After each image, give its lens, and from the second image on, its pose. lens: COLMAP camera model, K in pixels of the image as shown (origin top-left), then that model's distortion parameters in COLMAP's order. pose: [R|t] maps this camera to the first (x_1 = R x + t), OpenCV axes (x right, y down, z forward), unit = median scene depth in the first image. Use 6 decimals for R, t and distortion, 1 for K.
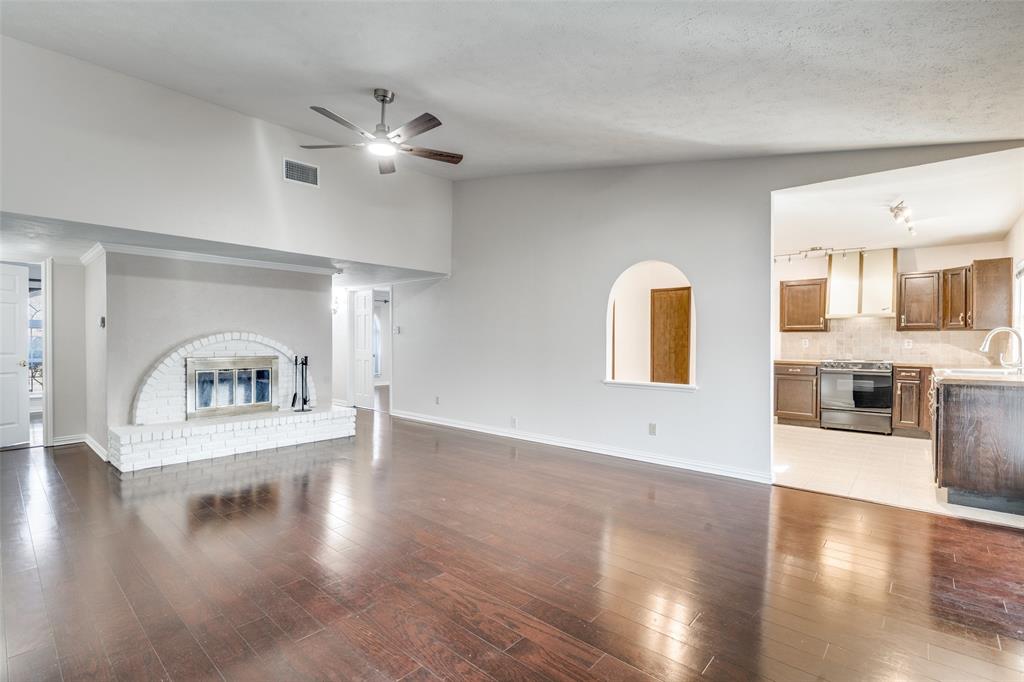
lens RADIAL K [[475.3, 0, 513.7], [0, 475.3, 342.2], [0, 0, 1]] dist [-0.011918, 0.000128]
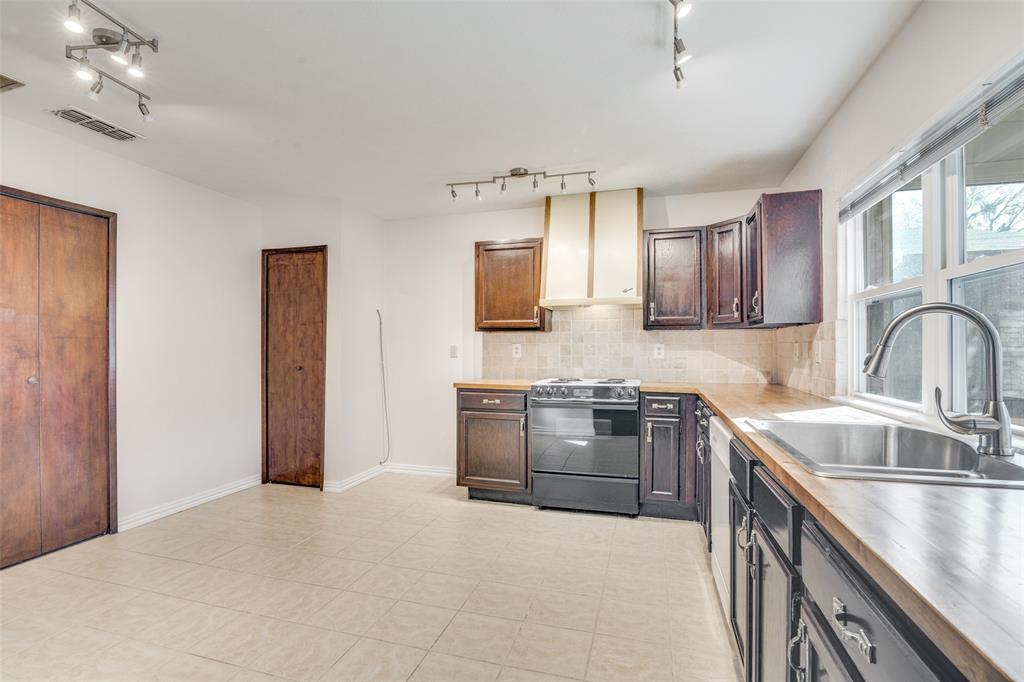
lens RADIAL K [[475.3, 0, 511.7], [0, 475.3, 338.9], [0, 0, 1]] dist [-0.011918, 0.000128]
pose [[0.910942, 0.002221, 0.412527, 0.405402], [0.006860, 0.999766, -0.020531, -0.001021], [-0.412476, 0.021533, 0.910714, 0.512920]]
